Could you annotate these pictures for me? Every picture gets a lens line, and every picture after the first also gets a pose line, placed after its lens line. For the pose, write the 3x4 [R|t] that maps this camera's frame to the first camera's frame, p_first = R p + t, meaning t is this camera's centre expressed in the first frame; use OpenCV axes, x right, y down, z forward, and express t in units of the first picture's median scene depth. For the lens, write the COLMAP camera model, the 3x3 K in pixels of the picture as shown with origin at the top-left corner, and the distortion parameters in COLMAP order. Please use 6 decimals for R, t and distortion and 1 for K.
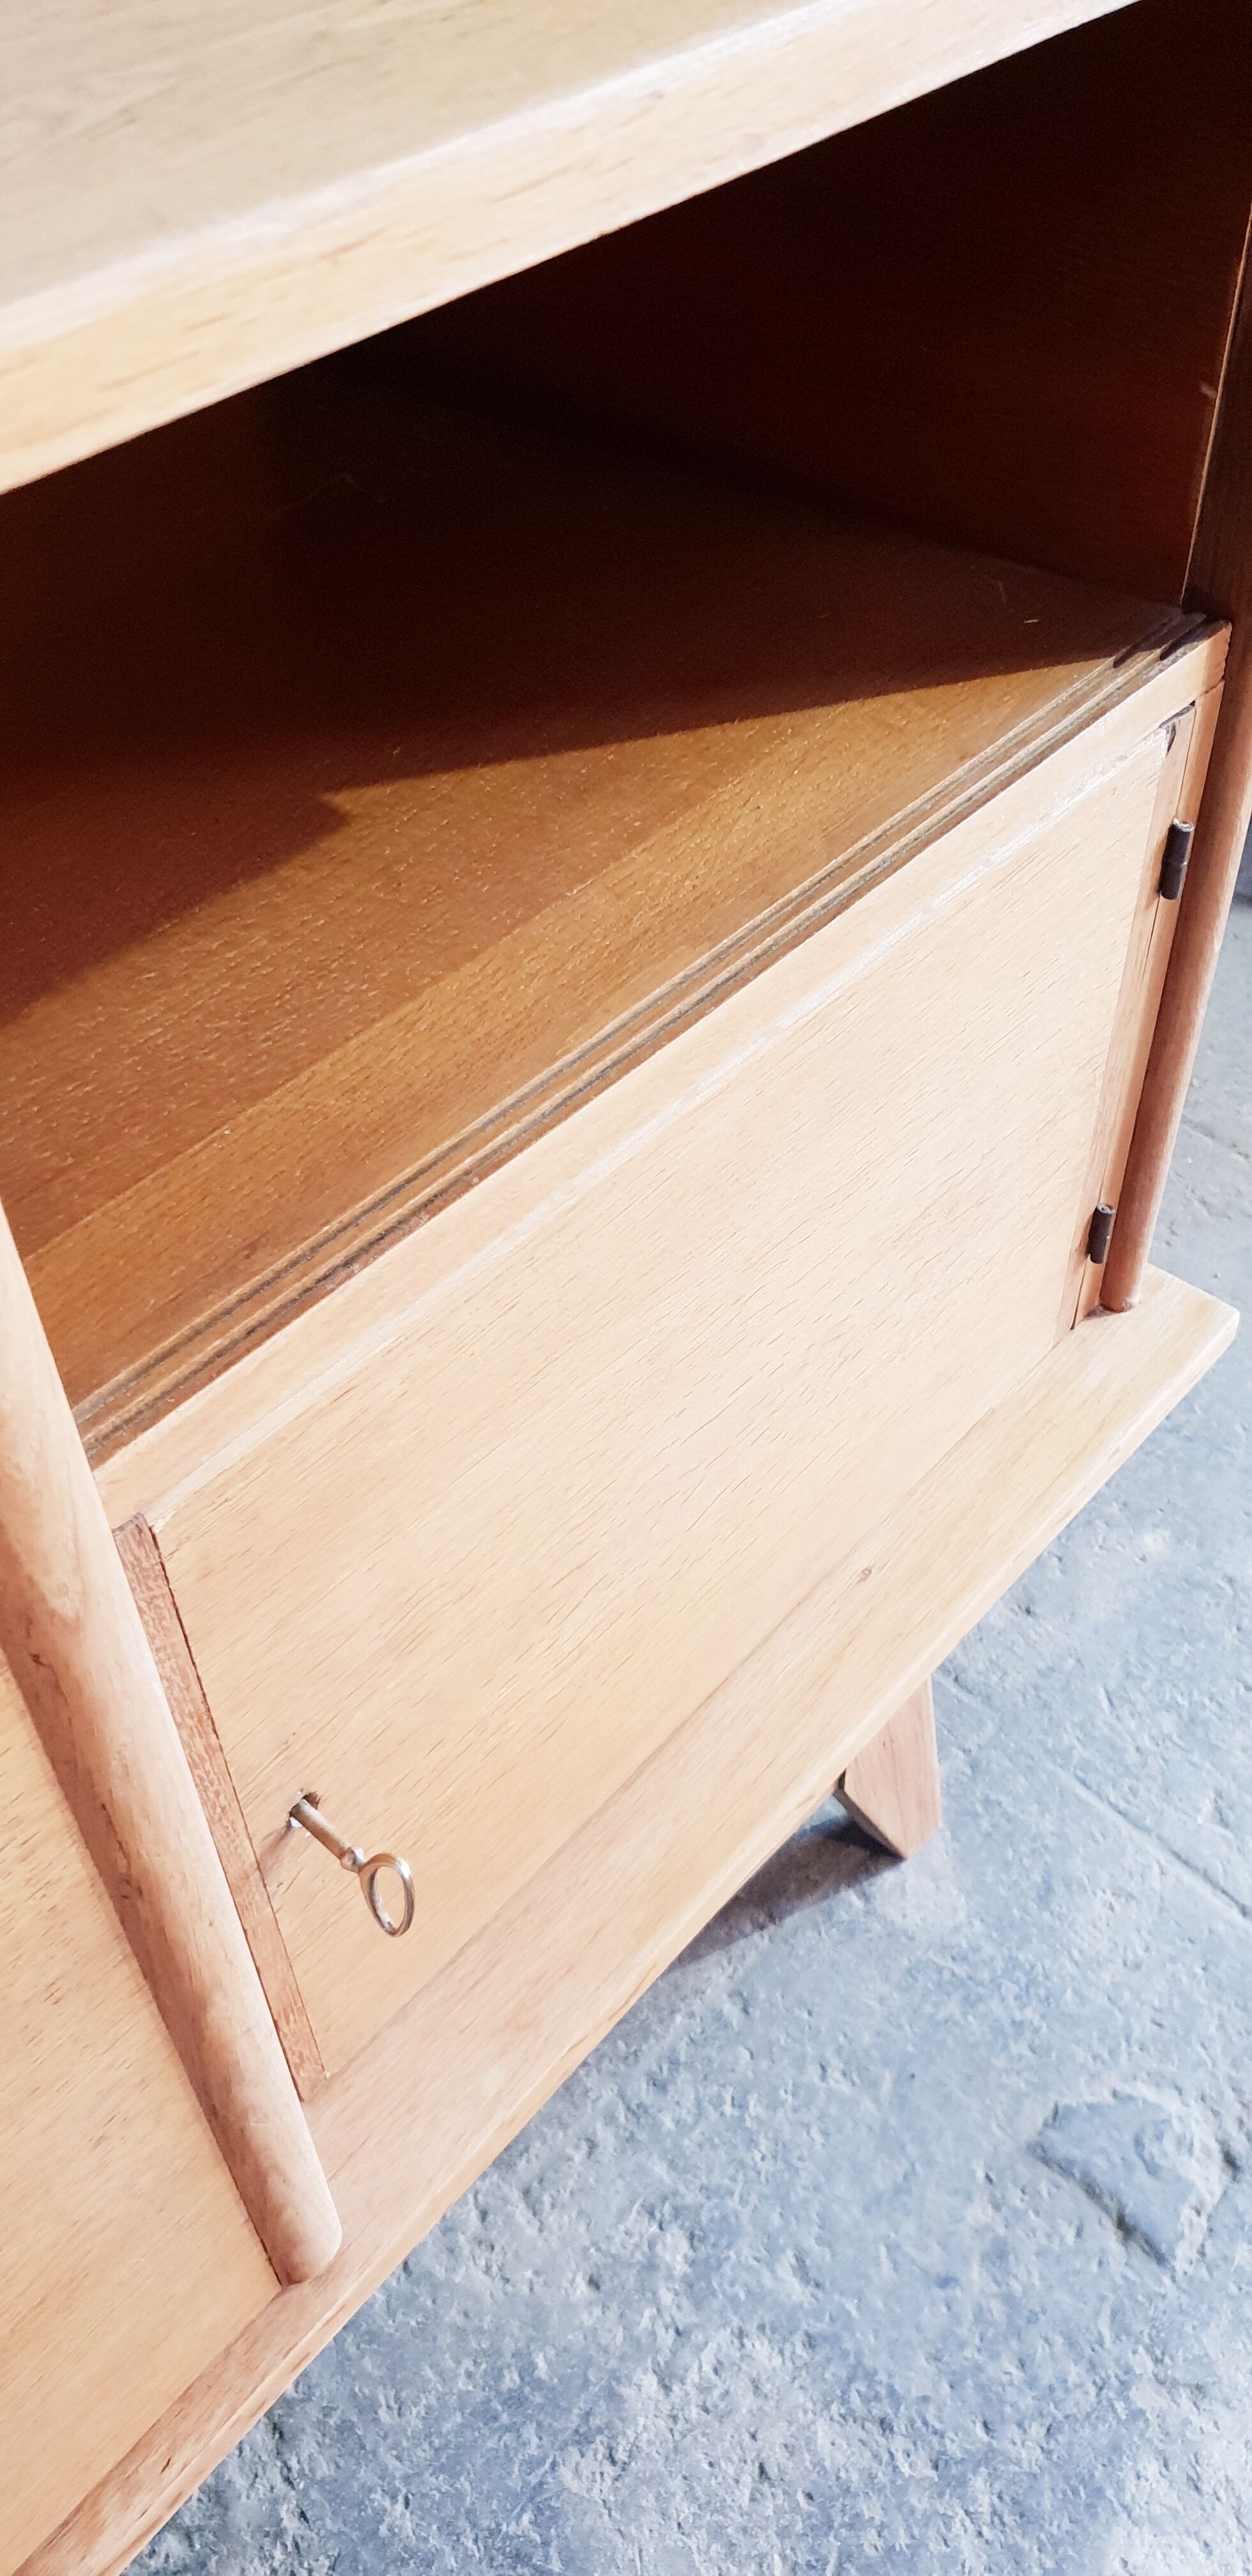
lens RADIAL K [[1996.1, 0, 630.1], [0, 1996.1, 1287.0], [0, 0, 1]] dist [0.017274, -0.021271]
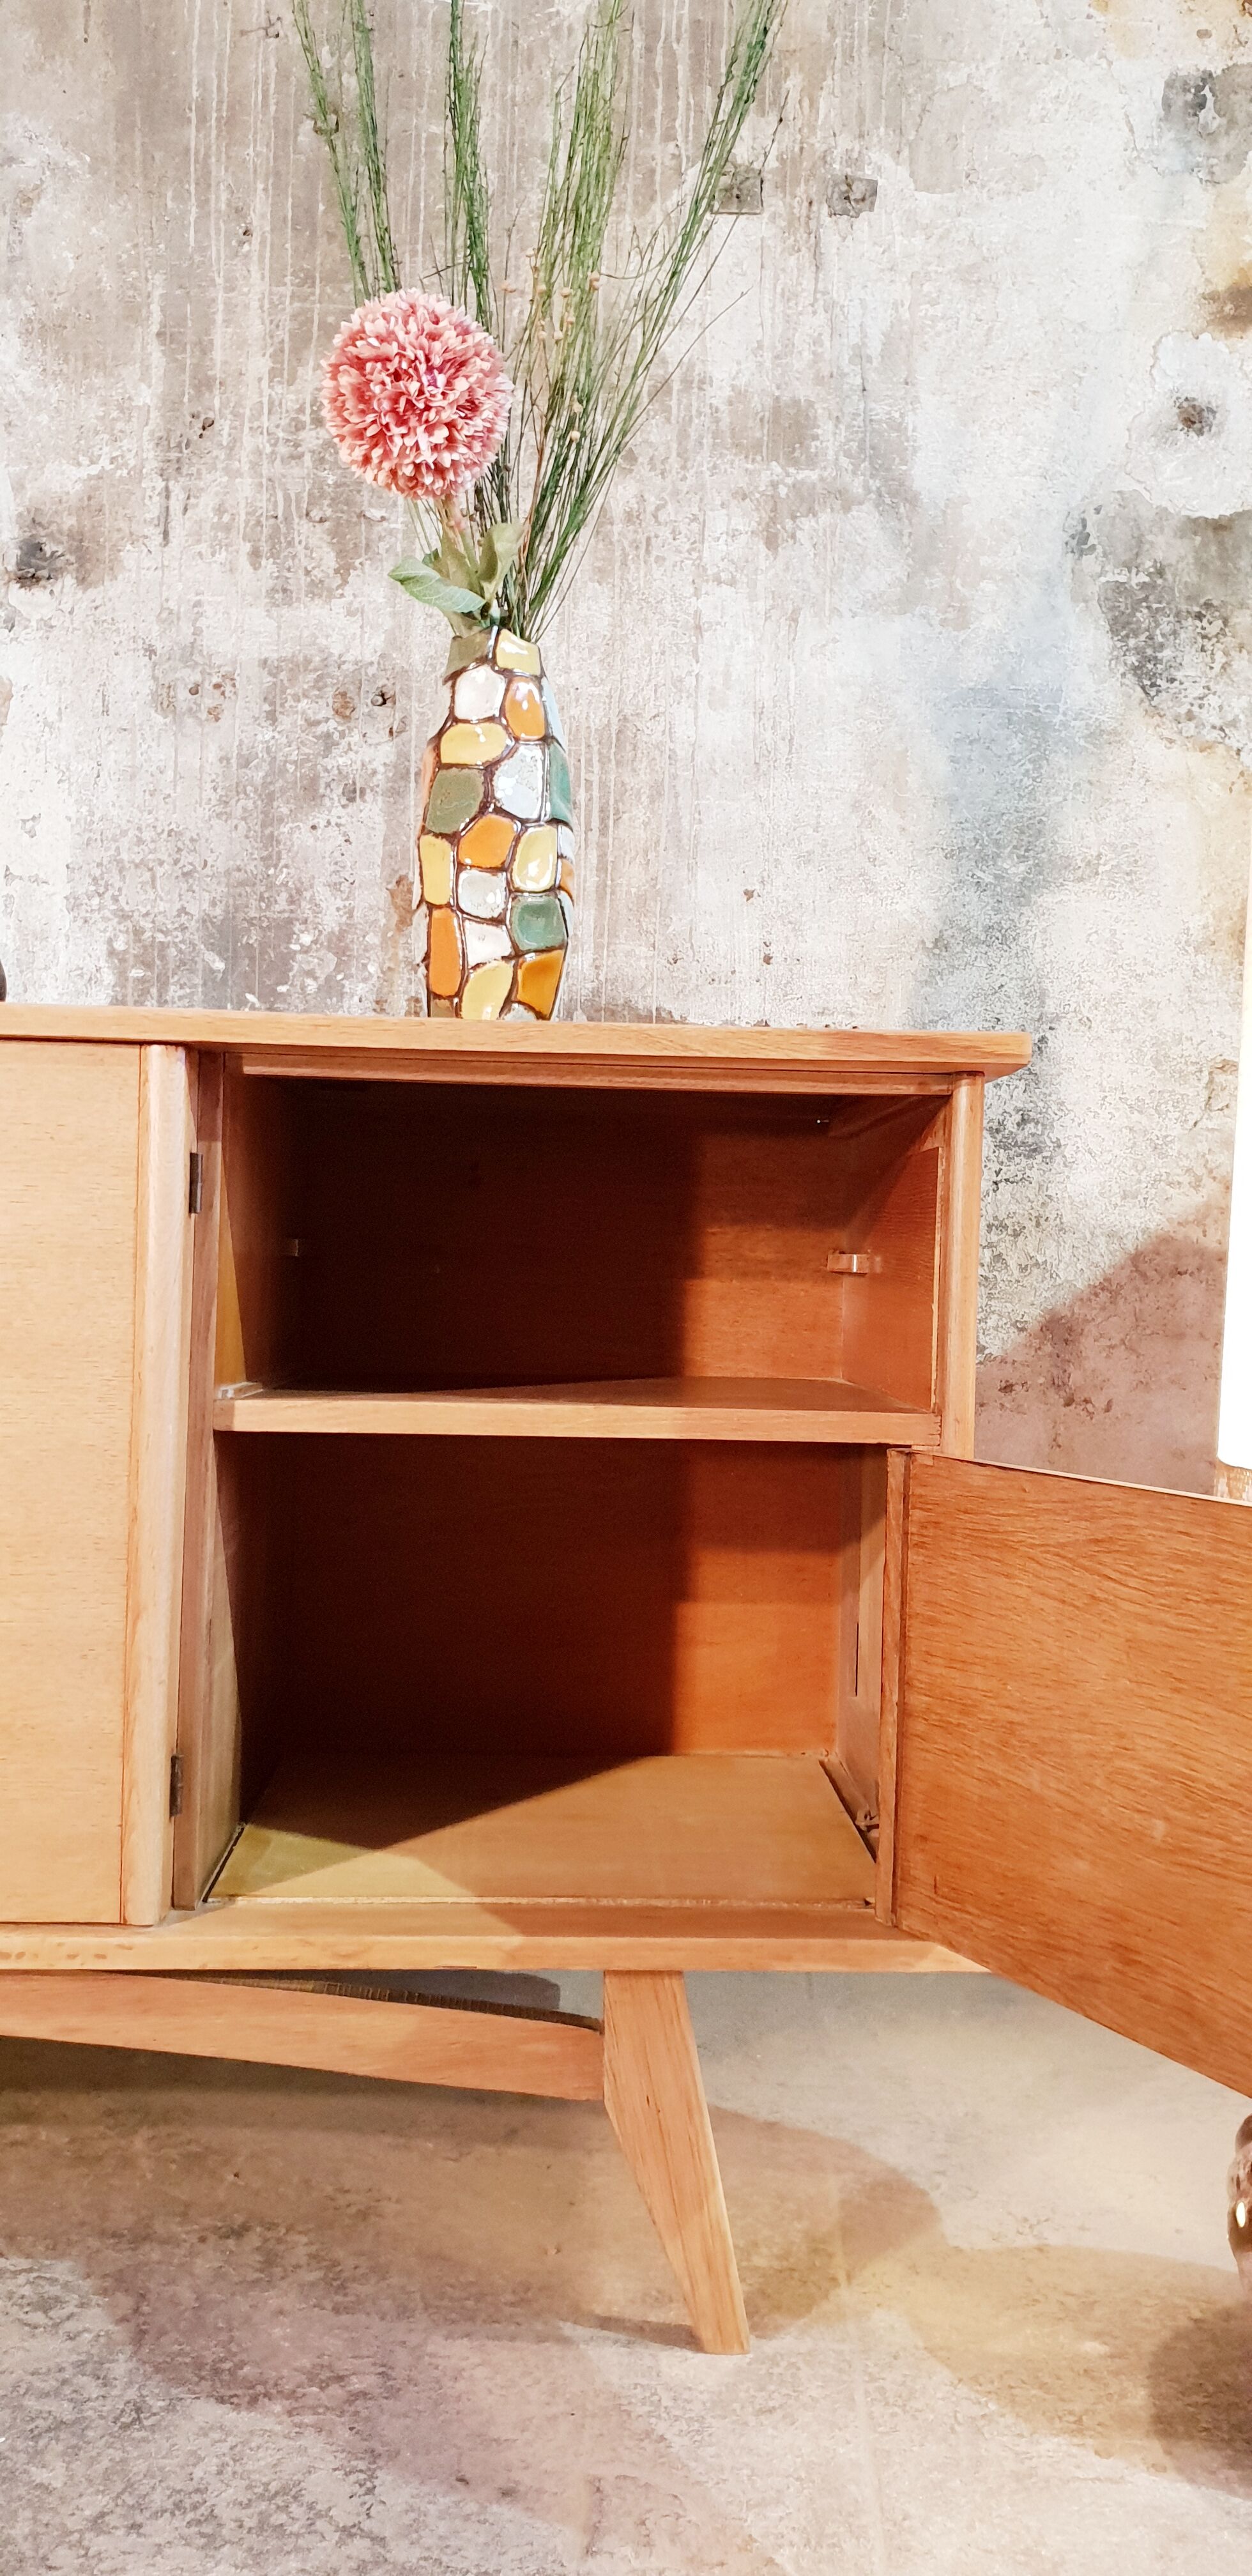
lens RADIAL K [[1996.1, 0, 657.3], [0, 1996.1, 1286.0], [0, 0, 1]] dist [0.017274, -0.021271]
pose [[0.702066, 0.049017, -0.710423, 1.119082], [-0.536001, 0.693185, -0.481869, 0.507130], [0.468835, 0.719091, 0.512934, -0.177181]]
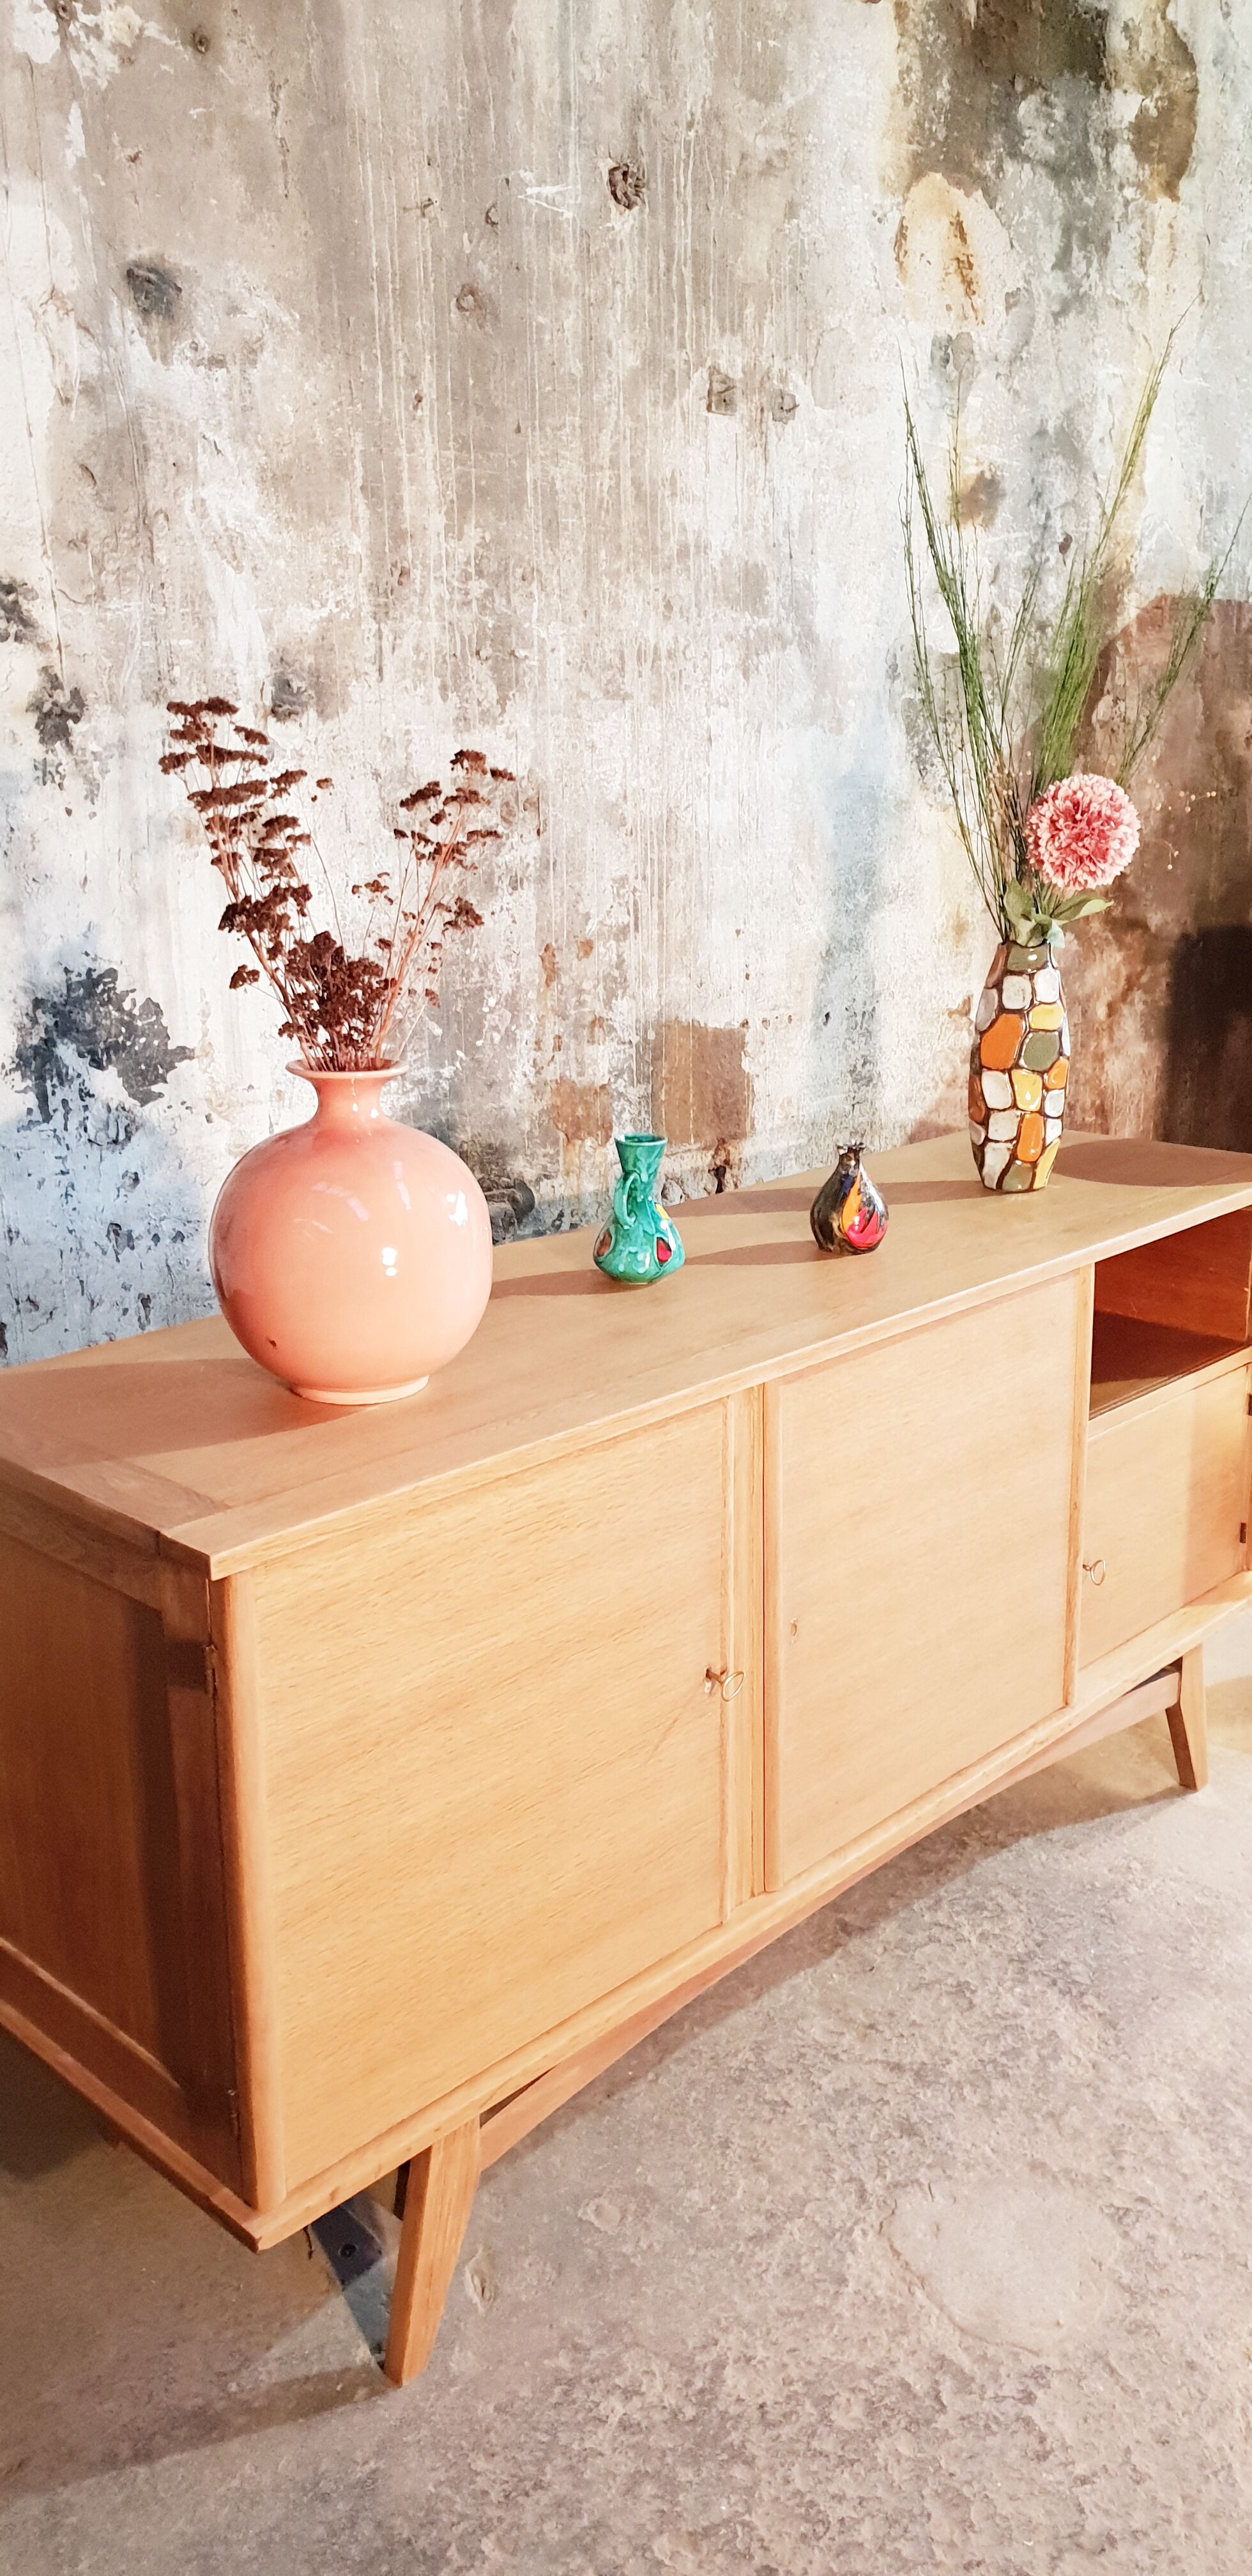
lens RADIAL K [[1996.1, 0, 664.7], [0, 1996.1, 1305.4], [0, 0, 1]] dist [0.017274, -0.021271]
pose [[0.999583, 0.015770, -0.024178, -0.599692], [-0.025653, 0.869335, -0.493556, 1.212638], [0.013235, 0.493971, 0.869378, -1.911891]]
